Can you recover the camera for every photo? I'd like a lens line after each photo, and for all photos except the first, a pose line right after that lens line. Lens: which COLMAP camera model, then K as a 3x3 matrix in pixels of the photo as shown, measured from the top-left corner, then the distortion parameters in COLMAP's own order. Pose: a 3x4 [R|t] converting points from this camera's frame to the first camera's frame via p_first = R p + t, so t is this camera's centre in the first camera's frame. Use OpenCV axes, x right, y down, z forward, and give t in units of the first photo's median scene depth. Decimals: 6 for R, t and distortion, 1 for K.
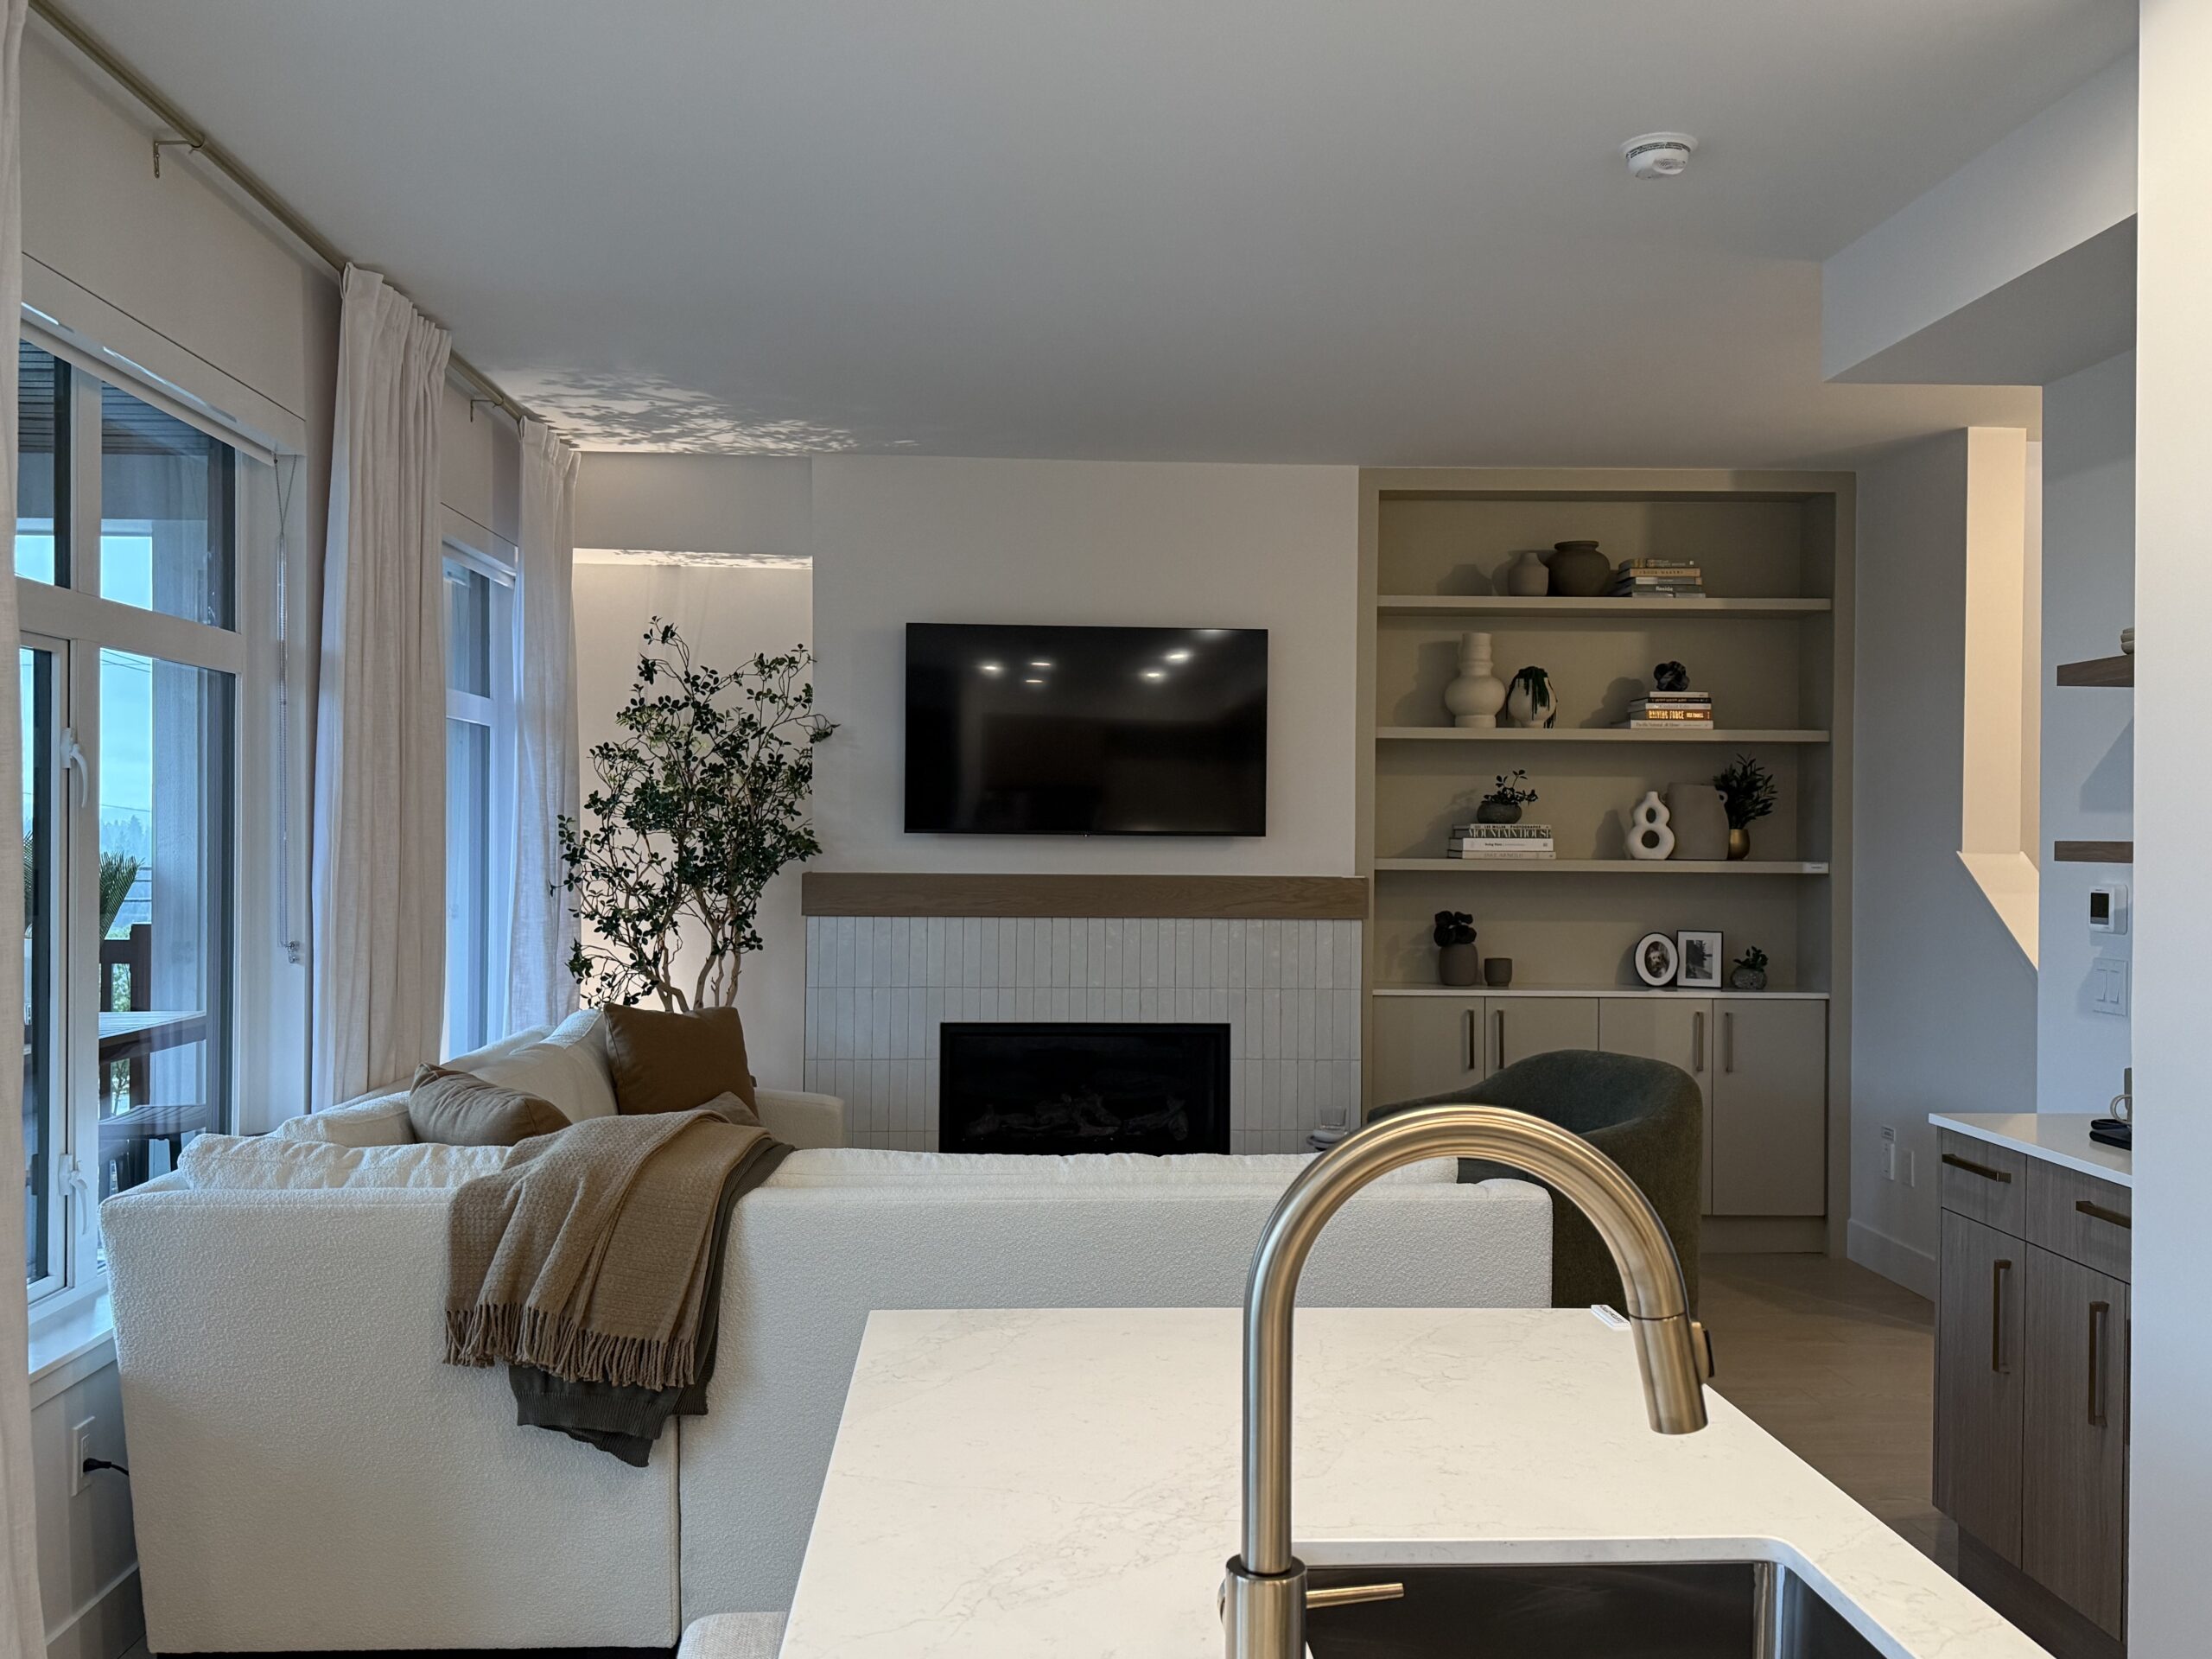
lens RADIAL K [[1860.7, 0, 1106.0], [0, 1860.7, 829.5], [0, 0, 1]] dist [0.153968, -0.235180]
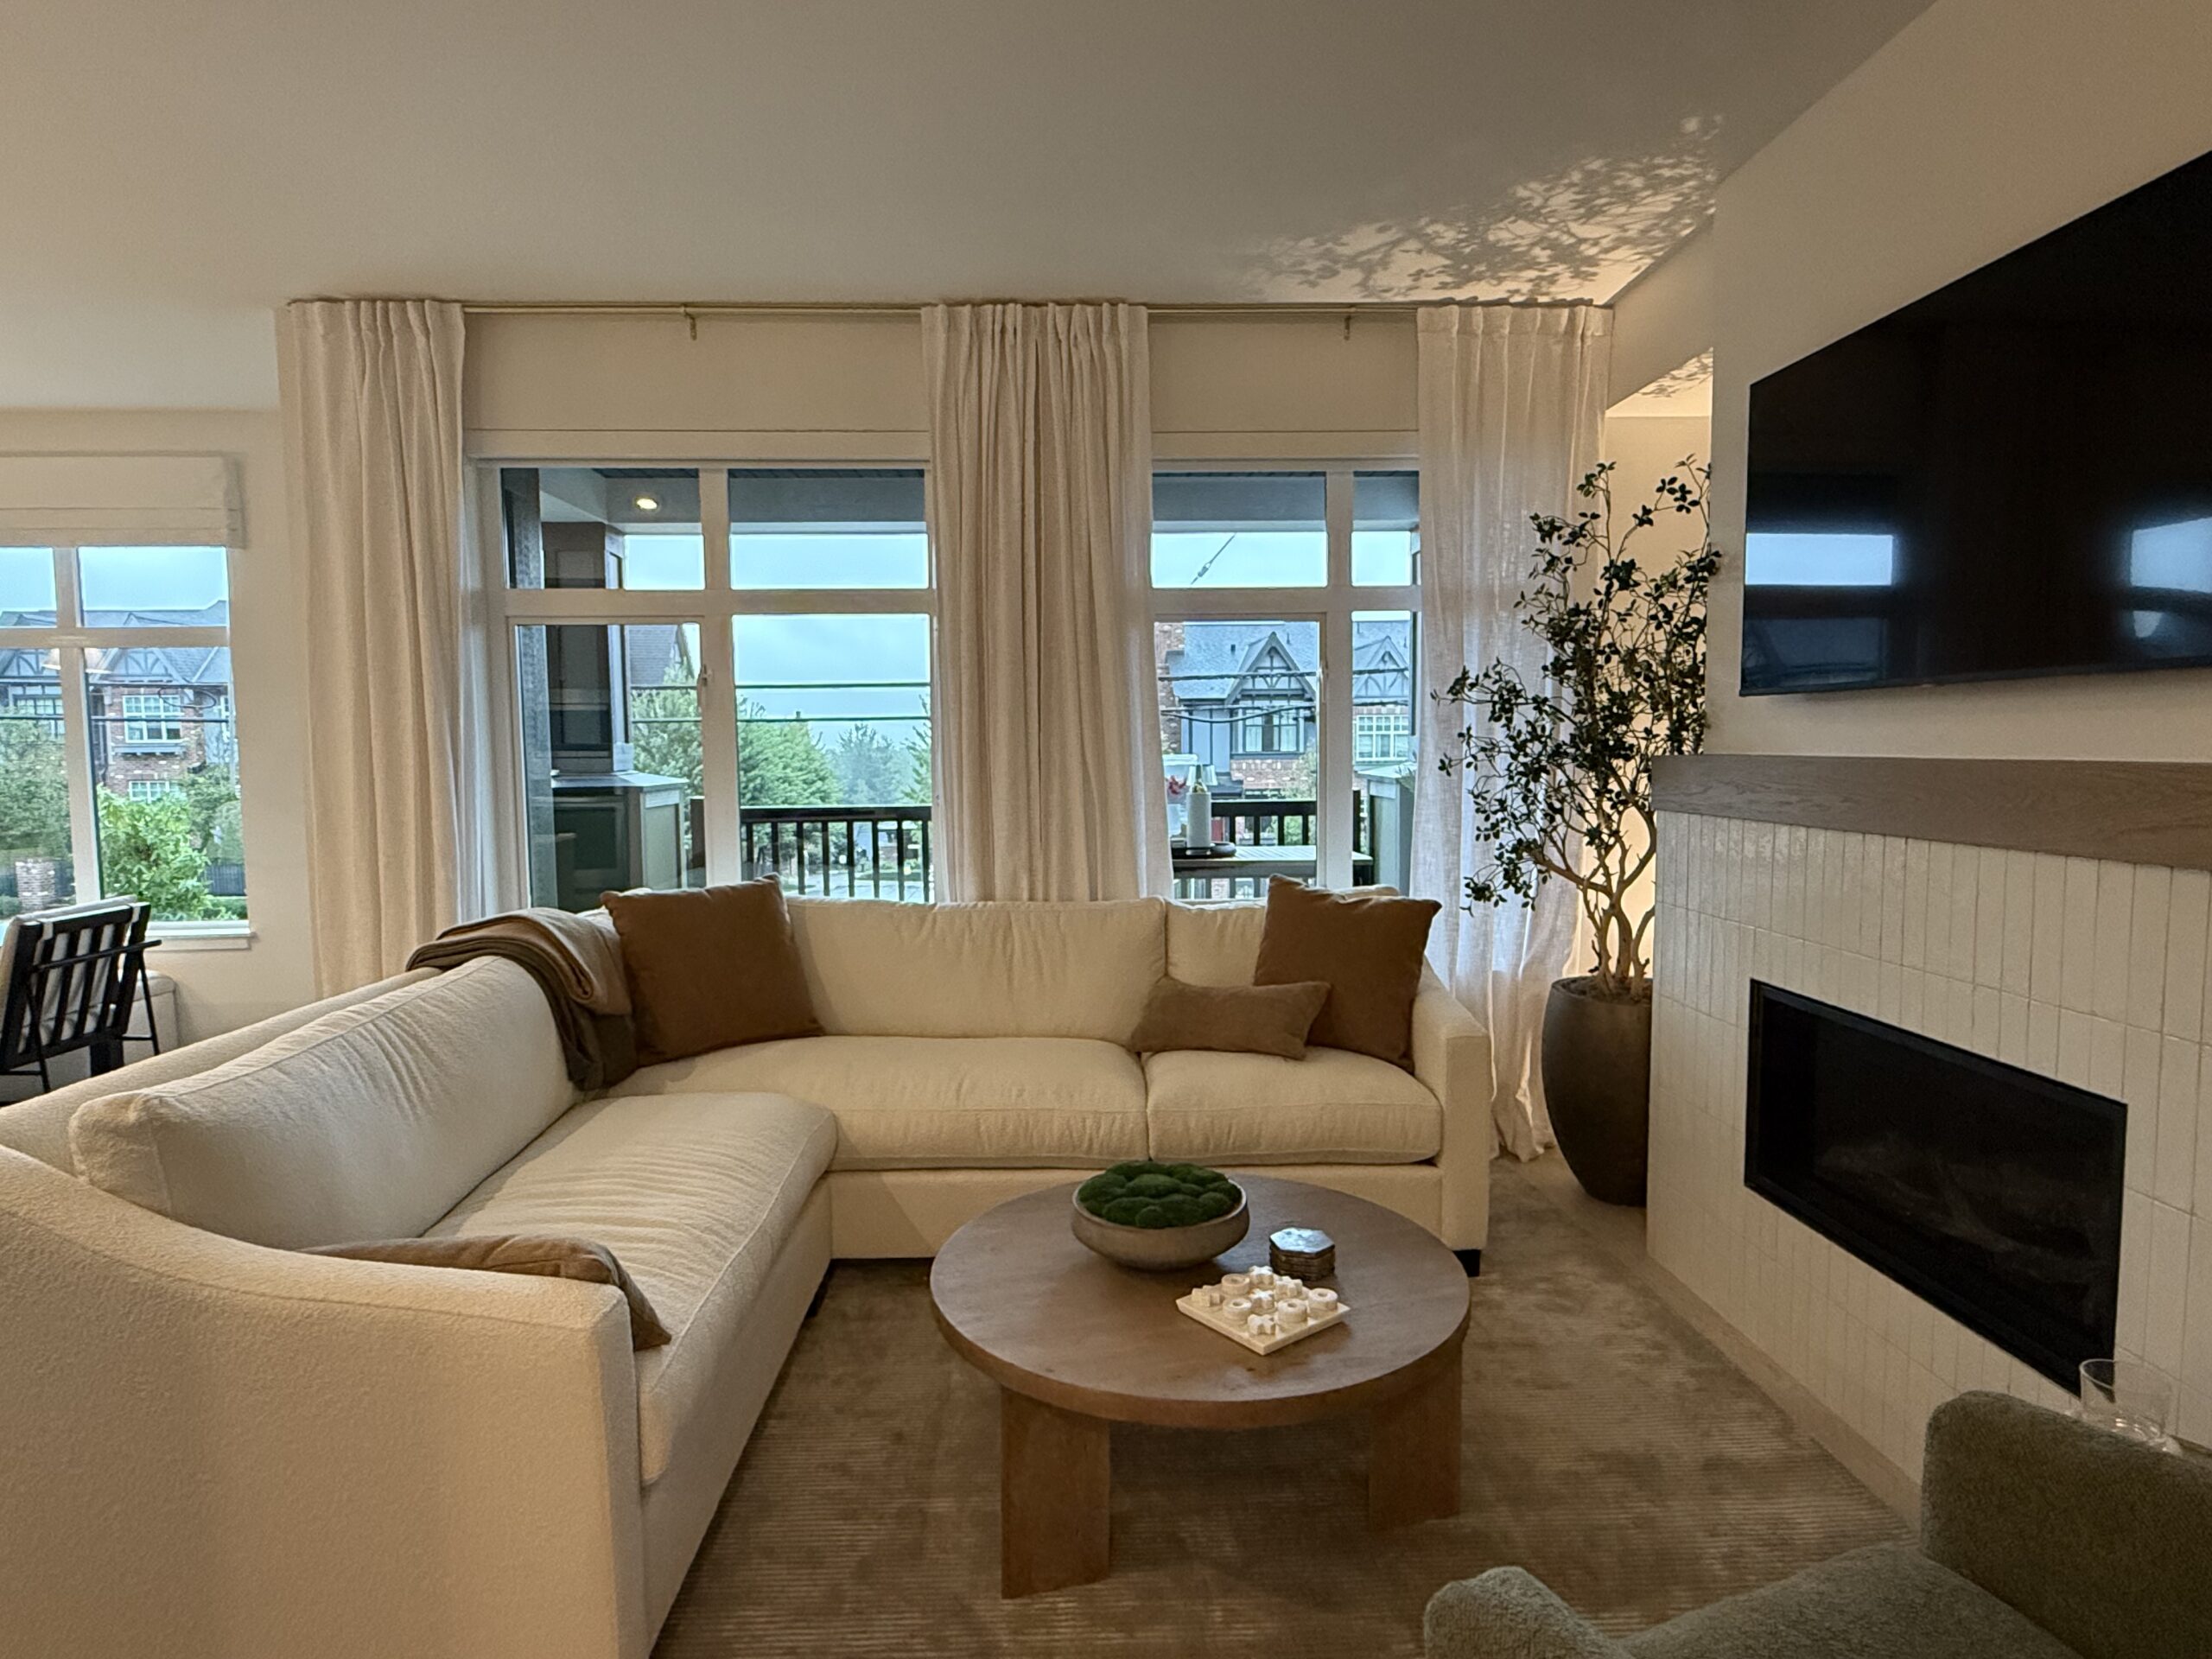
lens RADIAL K [[1236.7, 0, 1104.3], [0, 1236.7, 846.9], [0, 0, 1]] dist [-0.003161, -0.001448]
pose [[-0.023247, 0.071708, -0.997155, 0.343389], [0.004500, 0.997422, 0.071622, 0.018191], [0.999720, -0.002823, -0.023510, 0.702258]]
